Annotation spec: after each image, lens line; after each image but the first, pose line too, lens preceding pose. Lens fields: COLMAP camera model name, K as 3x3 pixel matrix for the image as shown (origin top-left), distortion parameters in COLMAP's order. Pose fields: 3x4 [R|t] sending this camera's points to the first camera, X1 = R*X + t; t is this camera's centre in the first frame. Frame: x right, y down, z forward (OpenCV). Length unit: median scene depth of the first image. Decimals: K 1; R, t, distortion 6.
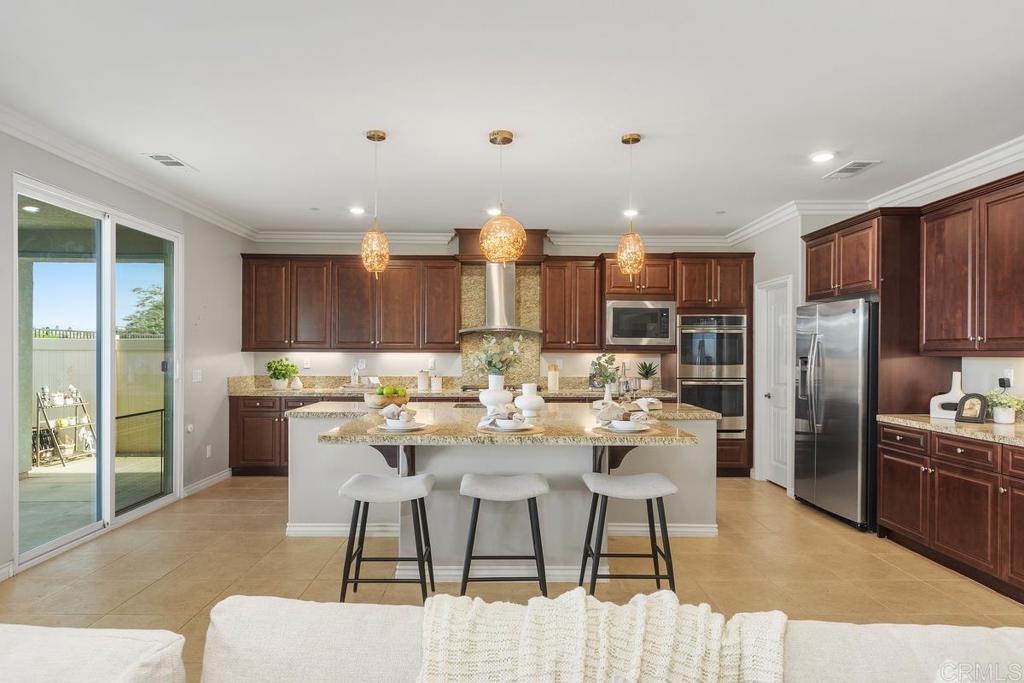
lens RADIAL K [[581.0, 0, 510.4], [0, 581.0, 349.3], [0, 0, 1]] dist [0.001478, 0.000184]
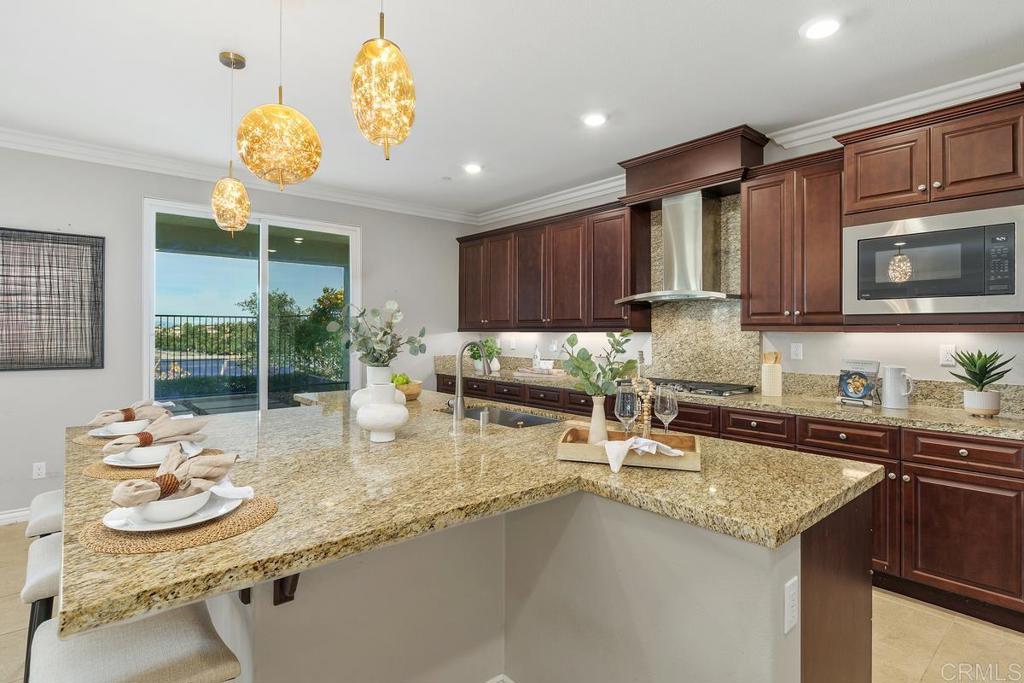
lens RADIAL K [[519.0, 0, 510.3], [0, 519.0, 342.2], [0, 0, 1]] dist [-0.001838, 0.000091]
pose [[0.638038, 0.010829, -0.769929, 0.315796], [0.006327, 0.999794, 0.019306, 0.005017], [0.769979, -0.017189, 0.637838, 0.470566]]
